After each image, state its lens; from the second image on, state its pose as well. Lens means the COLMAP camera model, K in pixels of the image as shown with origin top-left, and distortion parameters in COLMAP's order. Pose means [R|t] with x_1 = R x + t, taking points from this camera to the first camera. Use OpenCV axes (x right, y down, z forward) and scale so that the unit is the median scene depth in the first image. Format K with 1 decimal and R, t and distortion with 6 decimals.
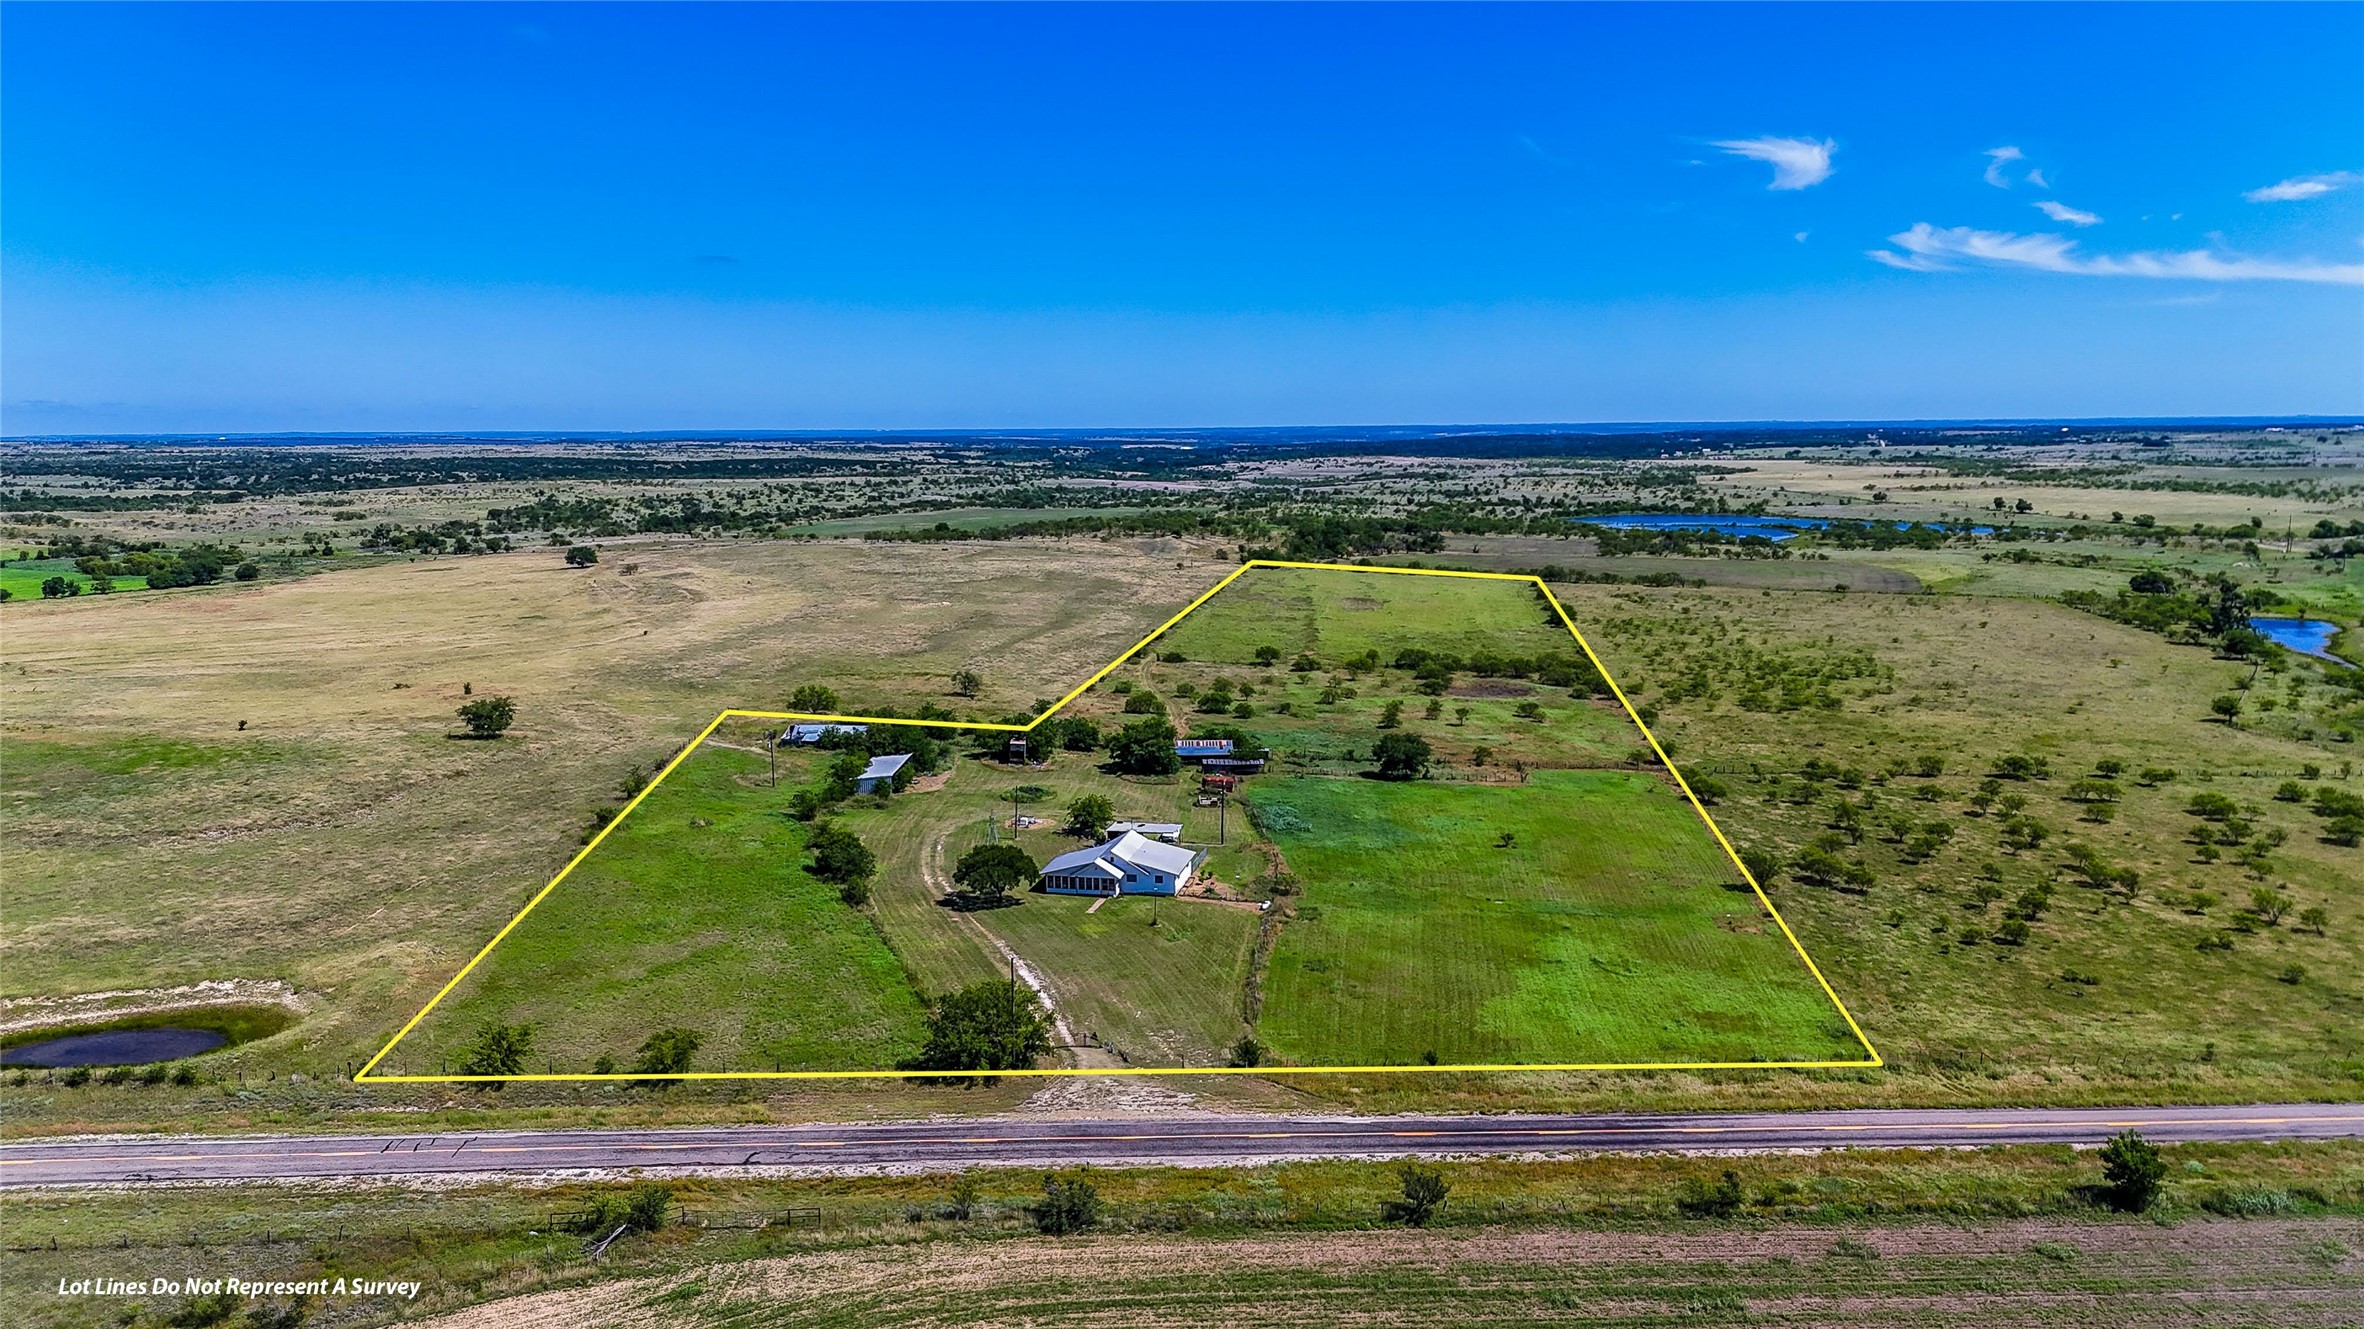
lens RADIAL K [[1736.2, 0, 1175.2], [0, 1736.2, 676.8], [0, 0, 1]] dist [0.063354, -0.049397]
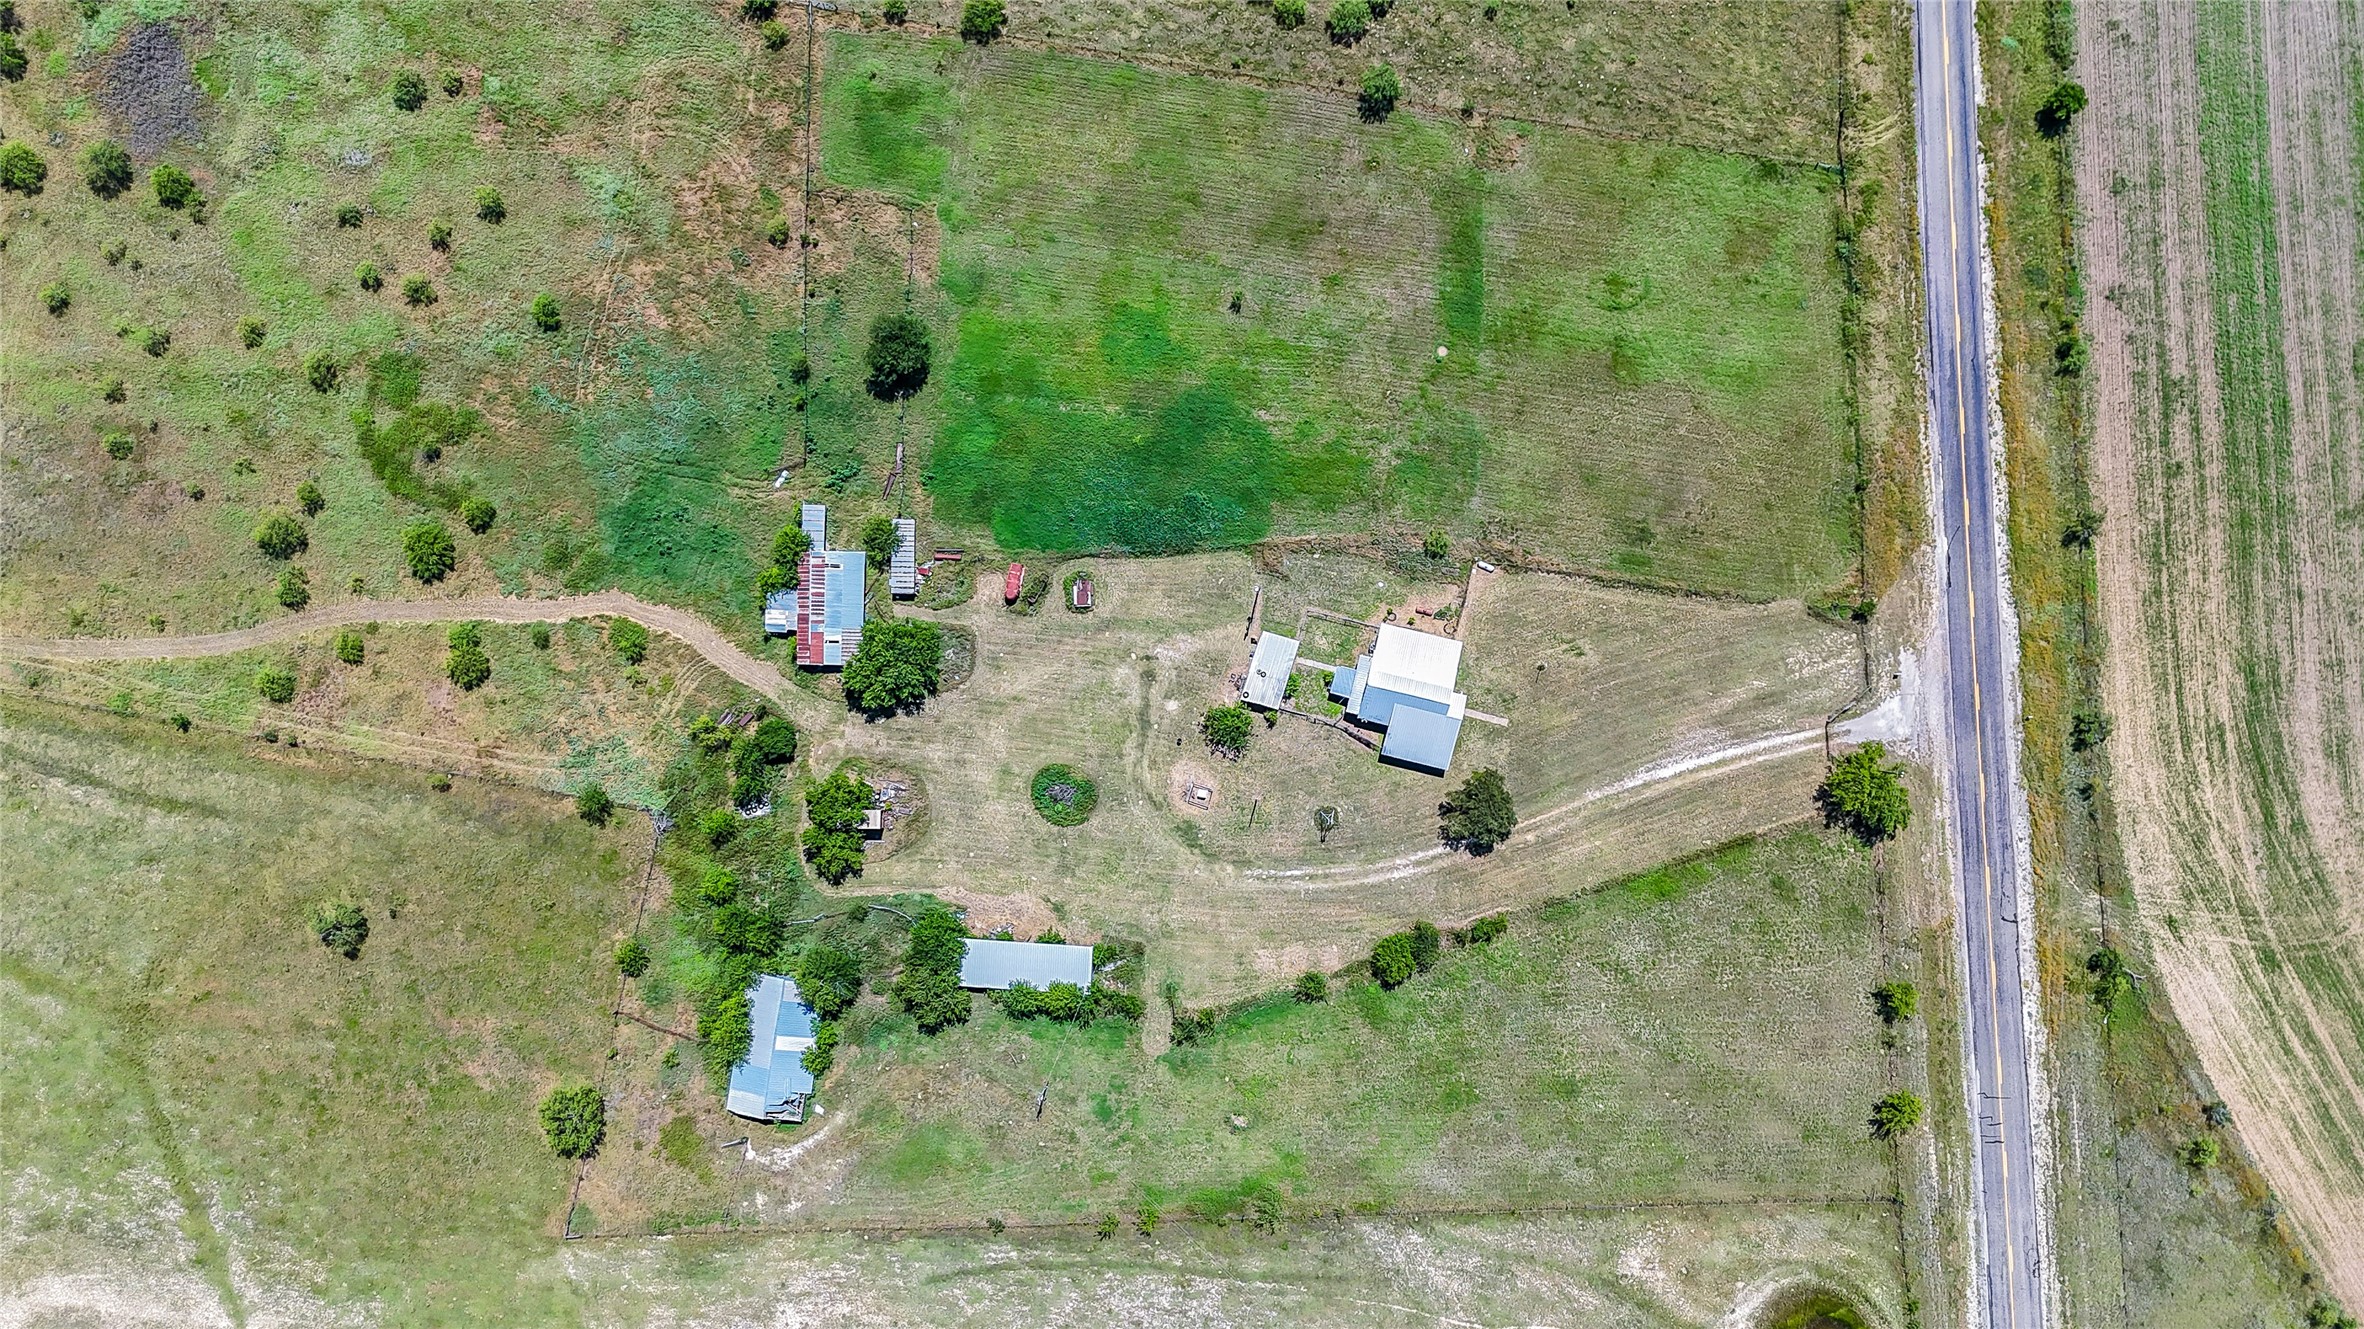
lens RADIAL K [[1736.2, 0, 1175.2], [0, 1736.2, 676.8], [0, 0, 1]] dist [0.063354, -0.049397]
pose [[0.034181, -0.999414, 0.001648, -0.038450], [0.202135, 0.008528, 0.979321, -1.401336], [-0.978761, -0.033141, 0.202308, 1.331804]]
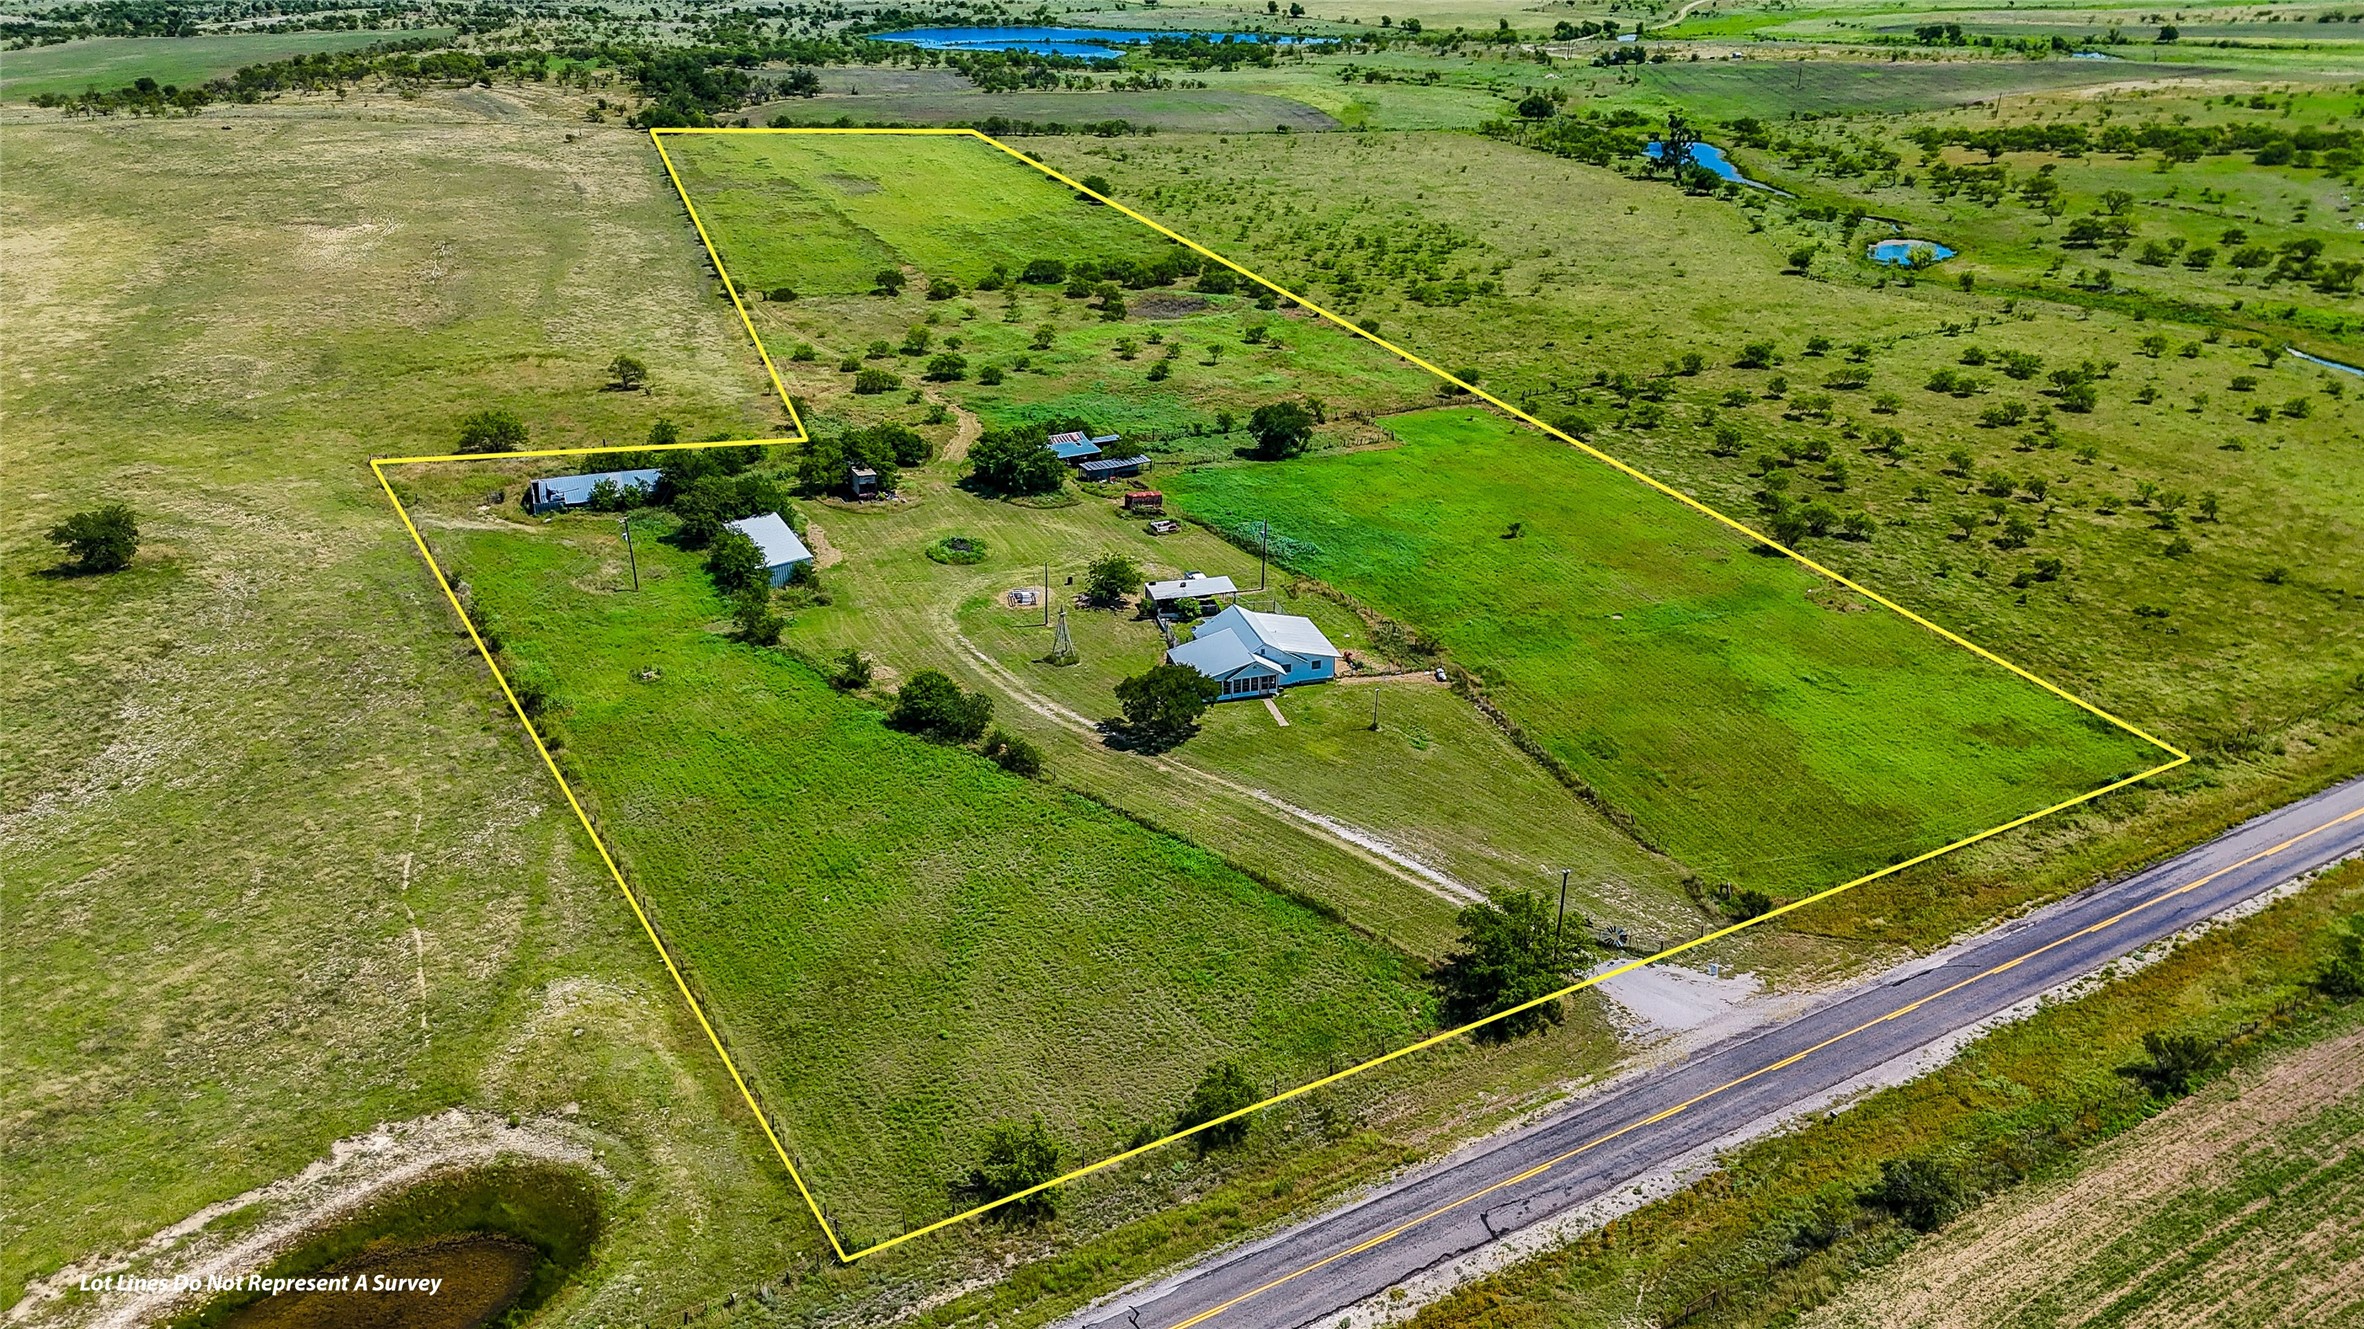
lens RADIAL K [[1736.2, 0, 1175.2], [0, 1736.2, 676.8], [0, 0, 1]] dist [0.063354, -0.049397]
pose [[0.894045, -0.186398, 0.407356, -0.590487], [0.068912, 0.955726, 0.286076, -0.177299], [-0.442644, -0.227694, 0.867307, 0.405985]]
